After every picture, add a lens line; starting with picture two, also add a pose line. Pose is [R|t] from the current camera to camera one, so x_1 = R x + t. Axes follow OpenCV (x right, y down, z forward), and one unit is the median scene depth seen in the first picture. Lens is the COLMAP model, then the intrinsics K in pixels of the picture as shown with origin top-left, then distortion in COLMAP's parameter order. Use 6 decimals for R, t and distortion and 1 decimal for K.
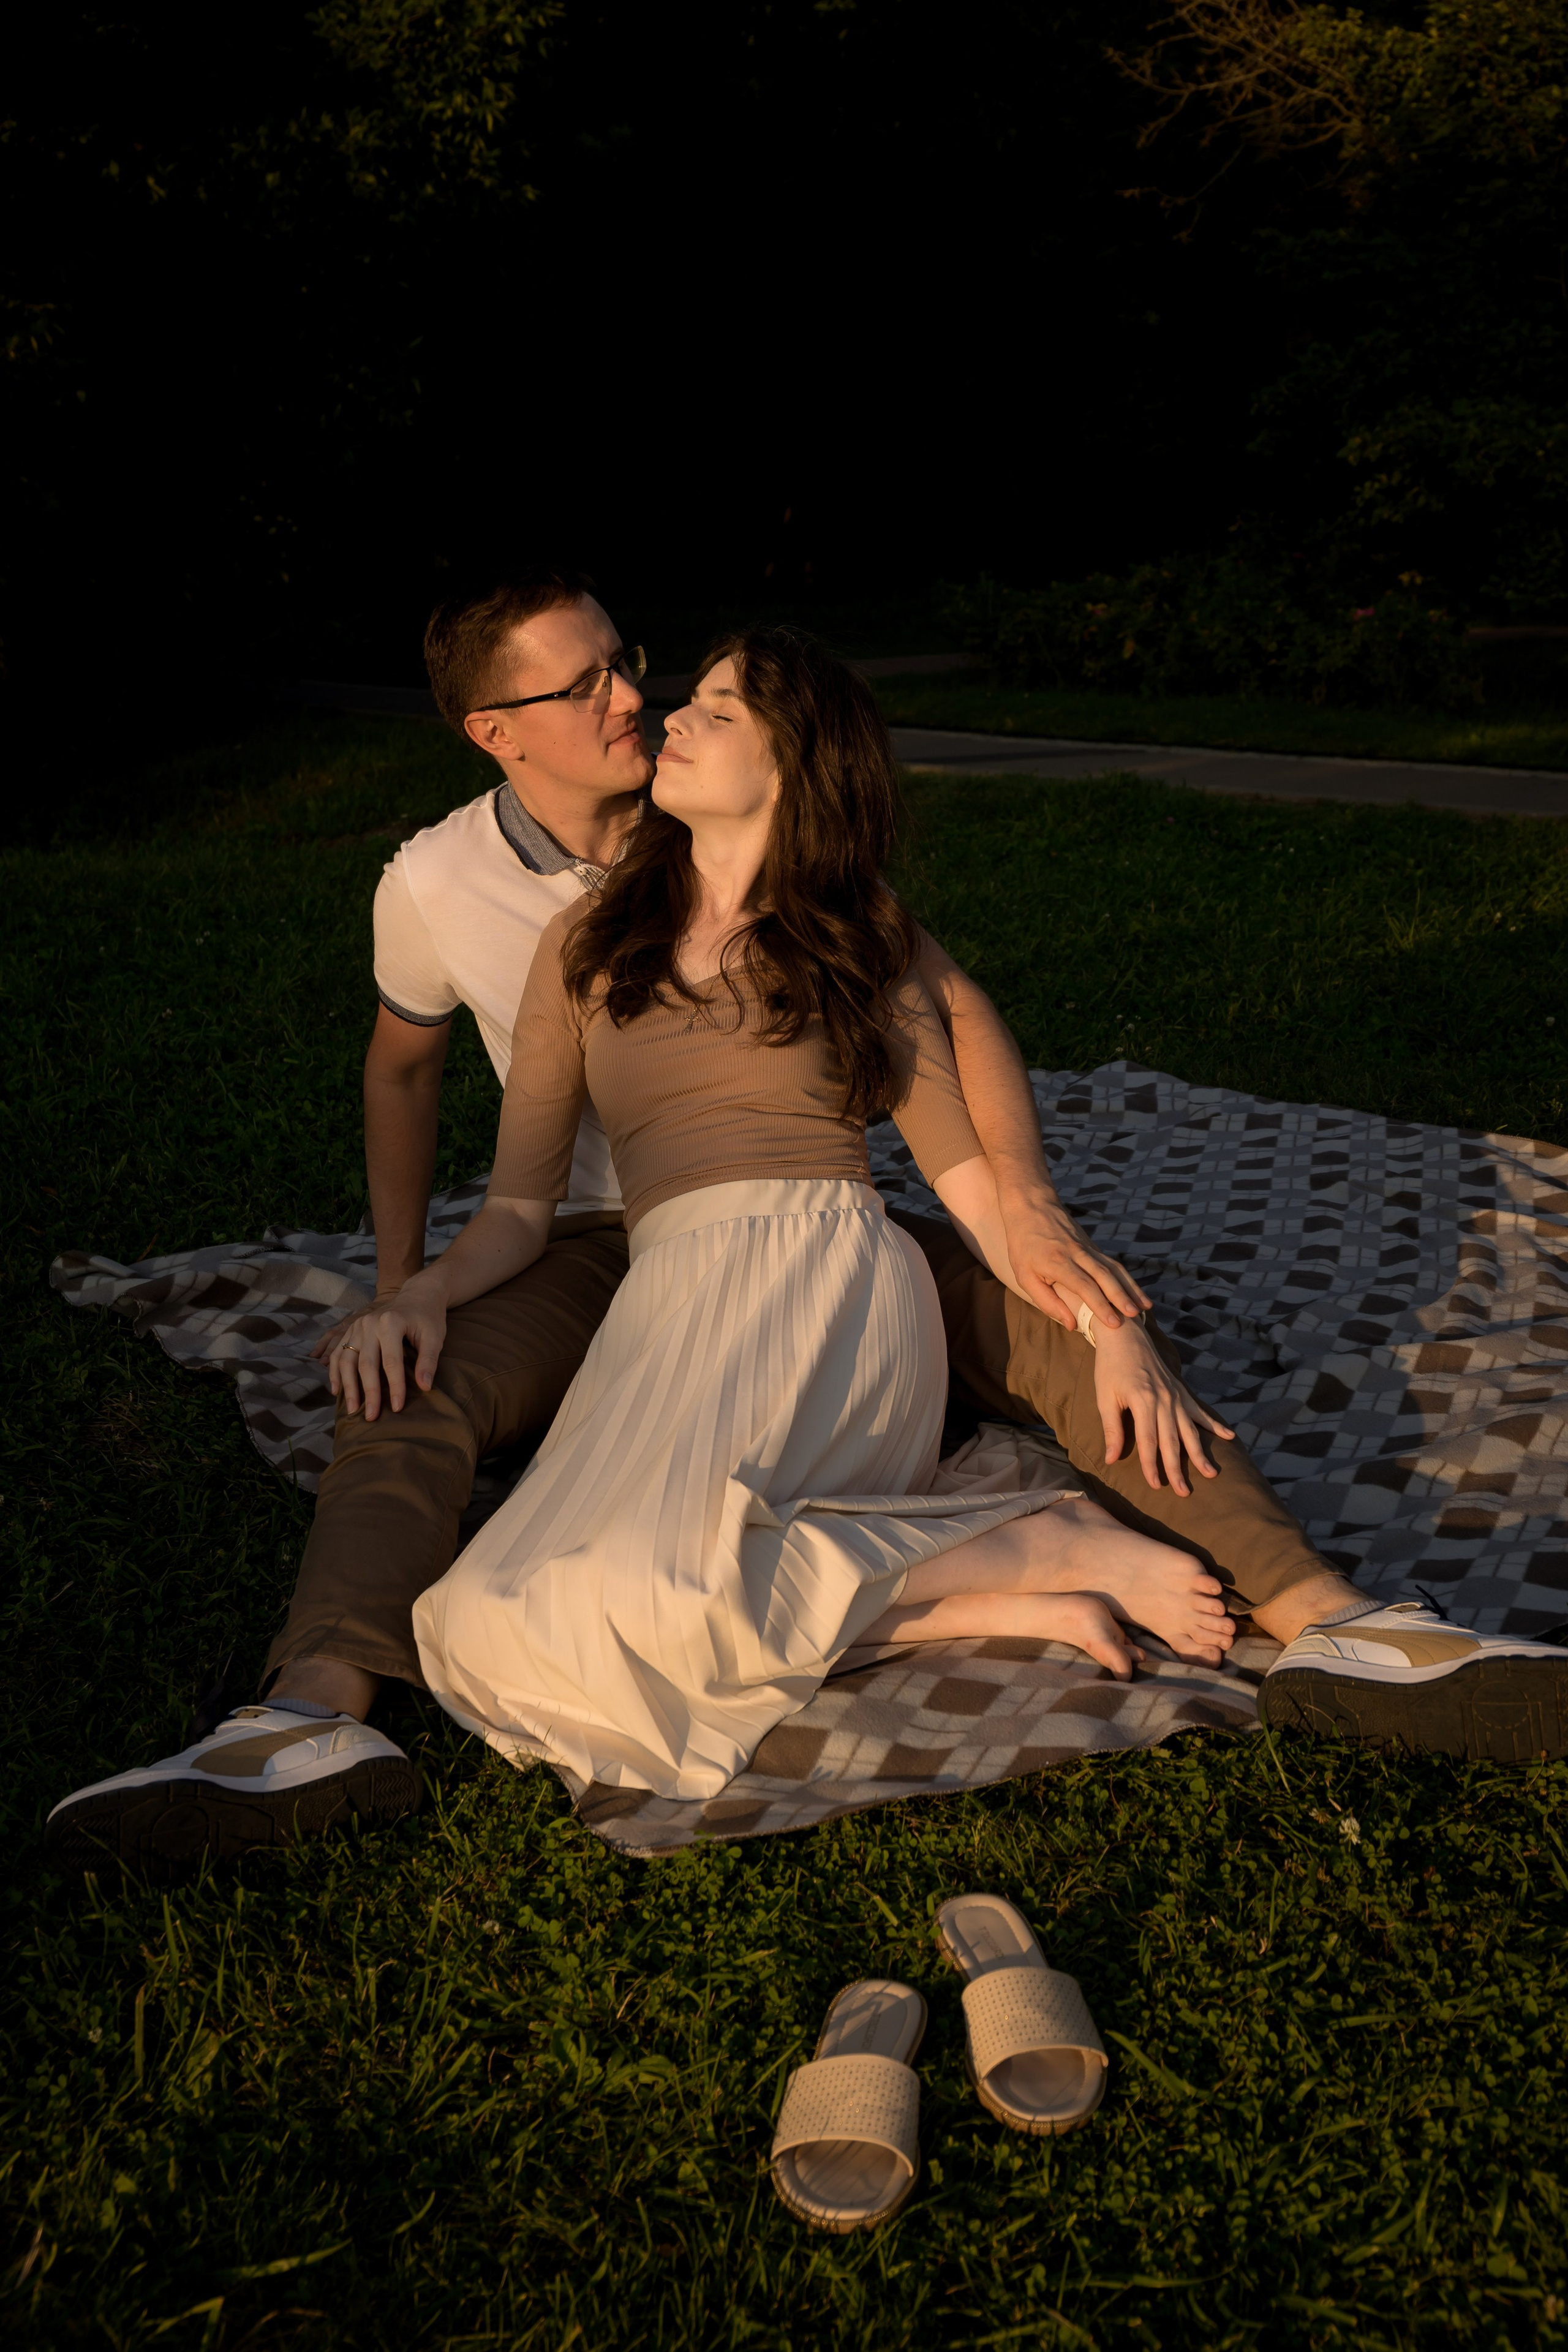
lens RADIAL K [[2874.1, 0, 785.5], [0, 2874.1, 1180.4], [0, 0, 1]] dist [-0.039110, 0.000000]
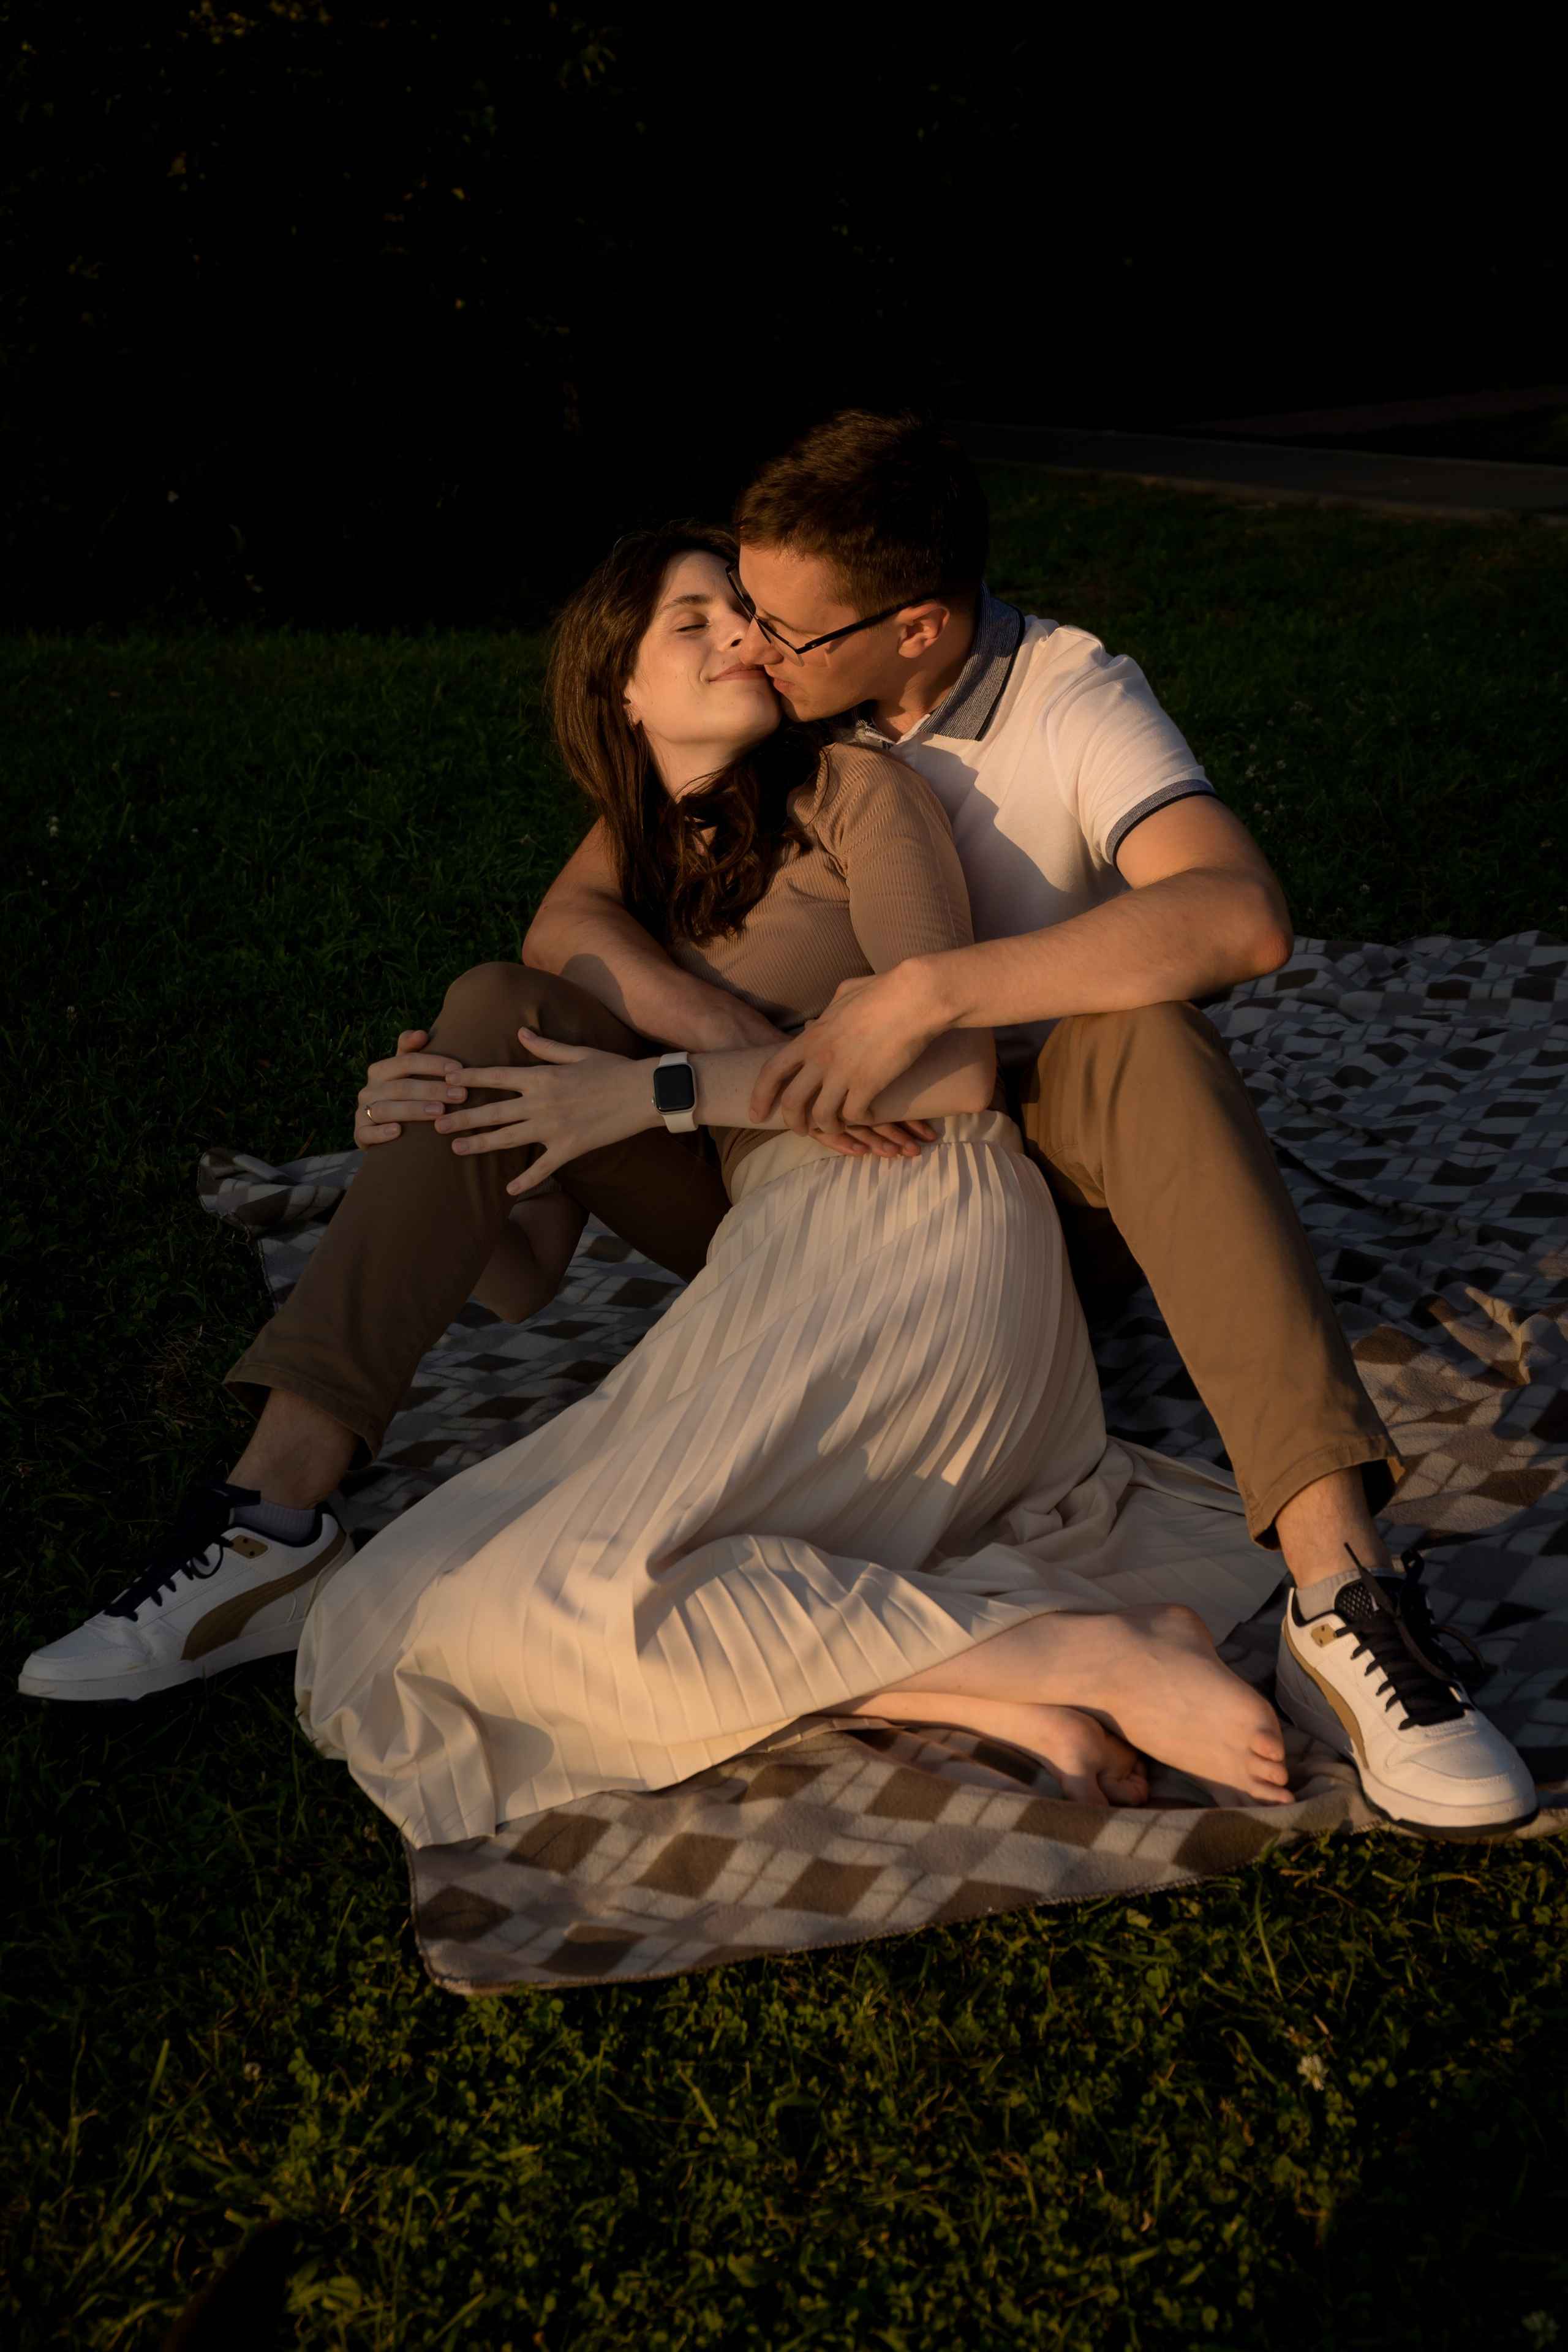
lens RADIAL K [[2999.5, 0, 784.1], [0, 2999.5, 1168.5], [0, 0, 1]] dist [-0.043860, 0.000000]
pose [[0.963014, 0.041434, -0.266248, 0.256899], [-0.019079, 0.996112, 0.086009, -0.078766], [0.268776, -0.077748, 0.960060, 0.205381]]
